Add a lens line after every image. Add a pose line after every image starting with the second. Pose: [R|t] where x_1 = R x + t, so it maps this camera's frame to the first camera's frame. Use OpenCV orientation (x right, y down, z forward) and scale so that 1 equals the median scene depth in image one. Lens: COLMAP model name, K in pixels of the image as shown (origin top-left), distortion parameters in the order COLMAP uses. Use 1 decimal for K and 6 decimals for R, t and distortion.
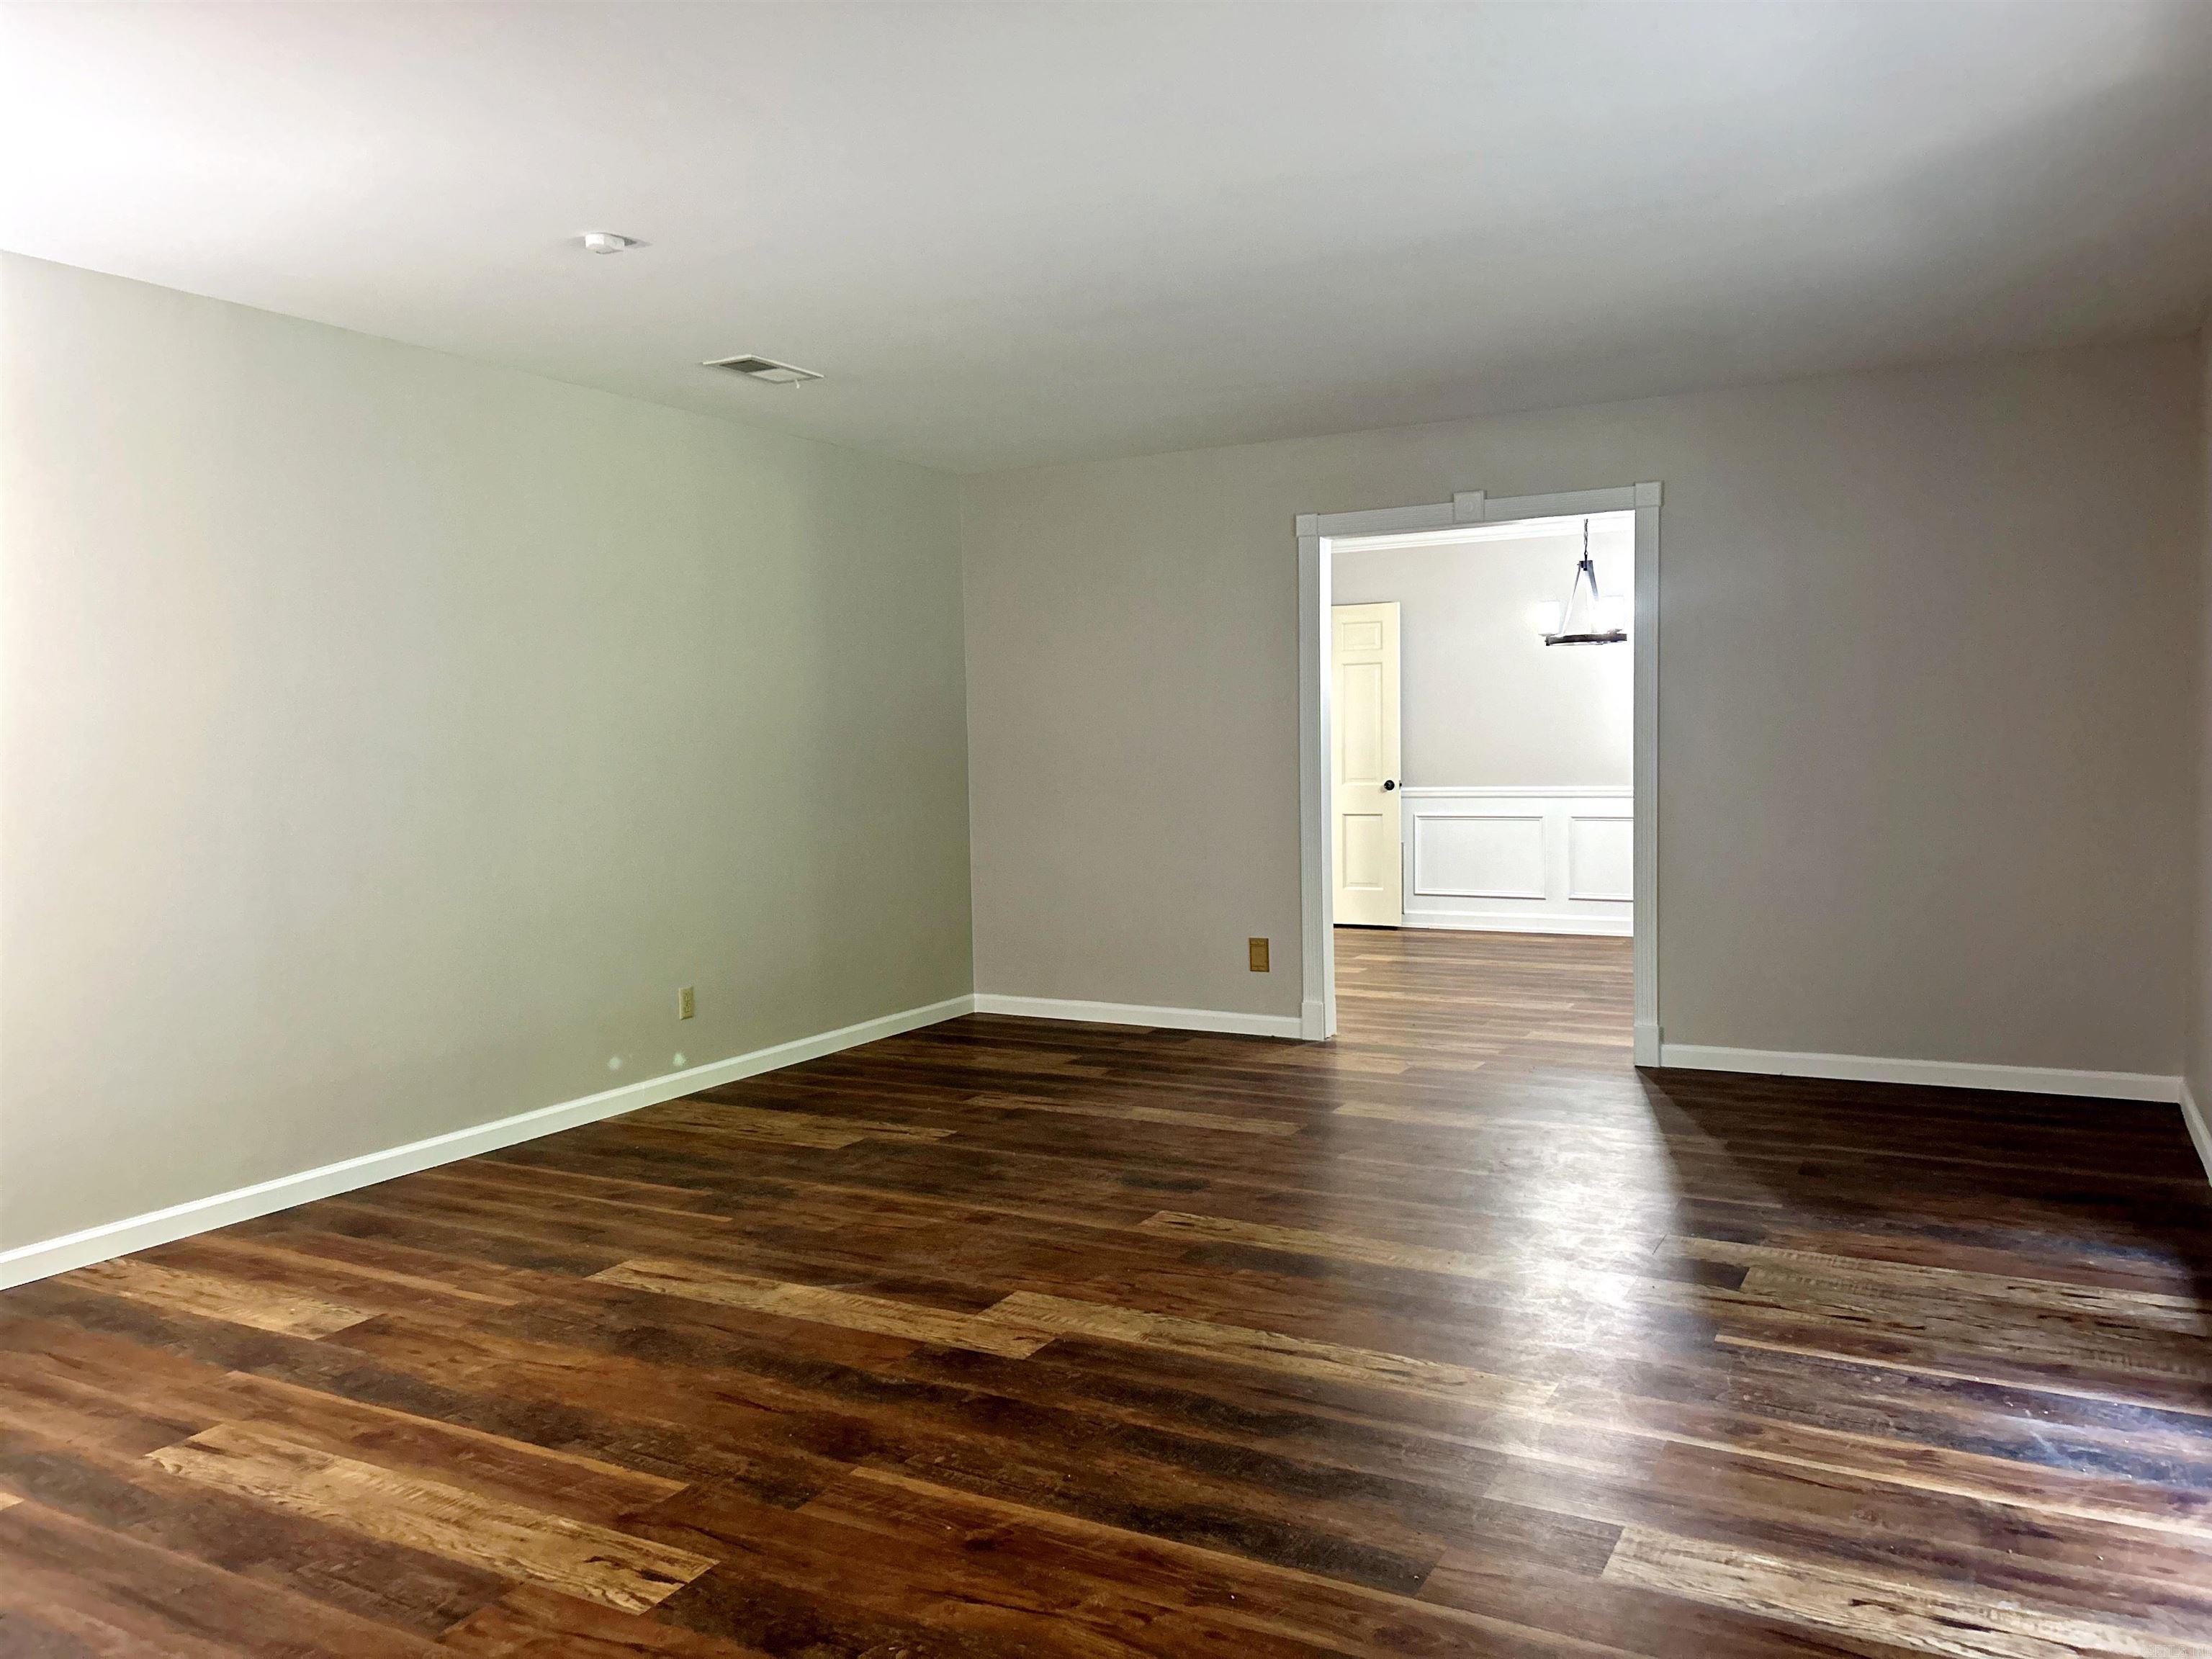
lens RADIAL K [[1656.4, 0, 1101.8], [0, 1656.4, 844.5], [0, 0, 1]] dist [0.049737, -0.046203]
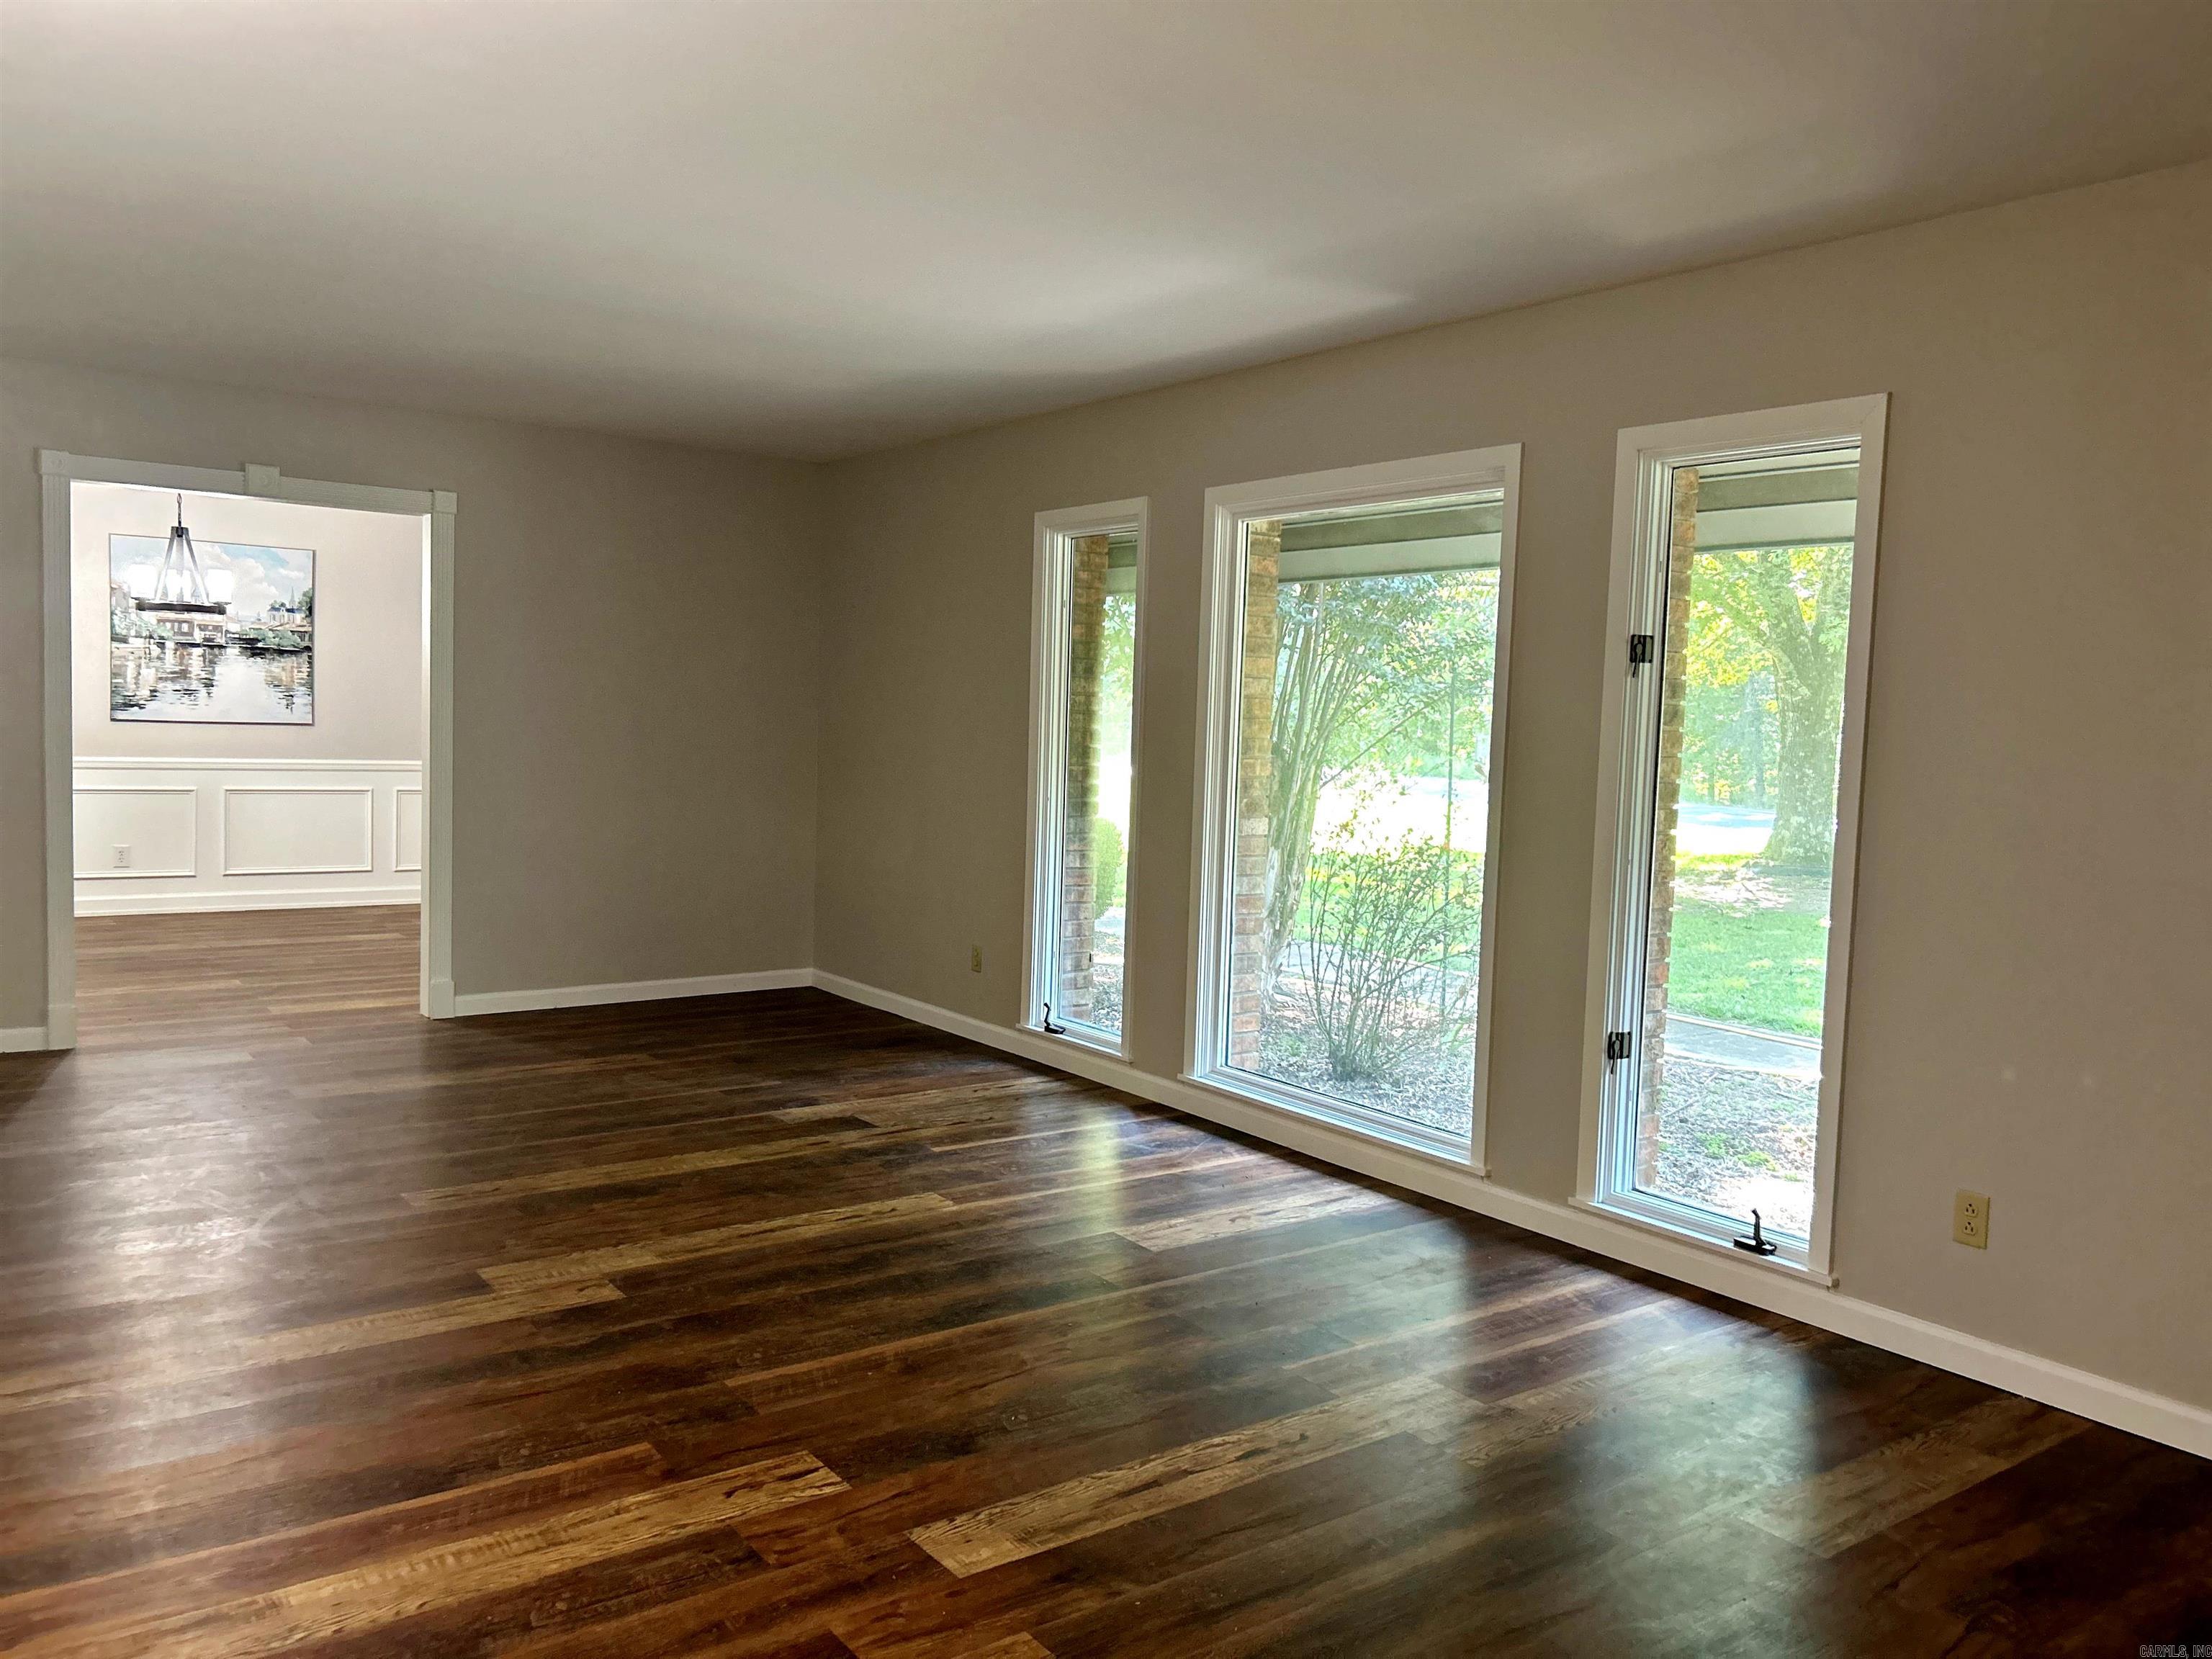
lens RADIAL K [[1656.4, 0, 1101.8], [0, 1656.4, 844.5], [0, 0, 1]] dist [0.049737, -0.046203]
pose [[0.427861, -0.037739, 0.903057, -0.946121], [0.018023, 0.999285, 0.033222, -0.022397], [-0.903665, 0.002061, 0.428235, 0.253994]]
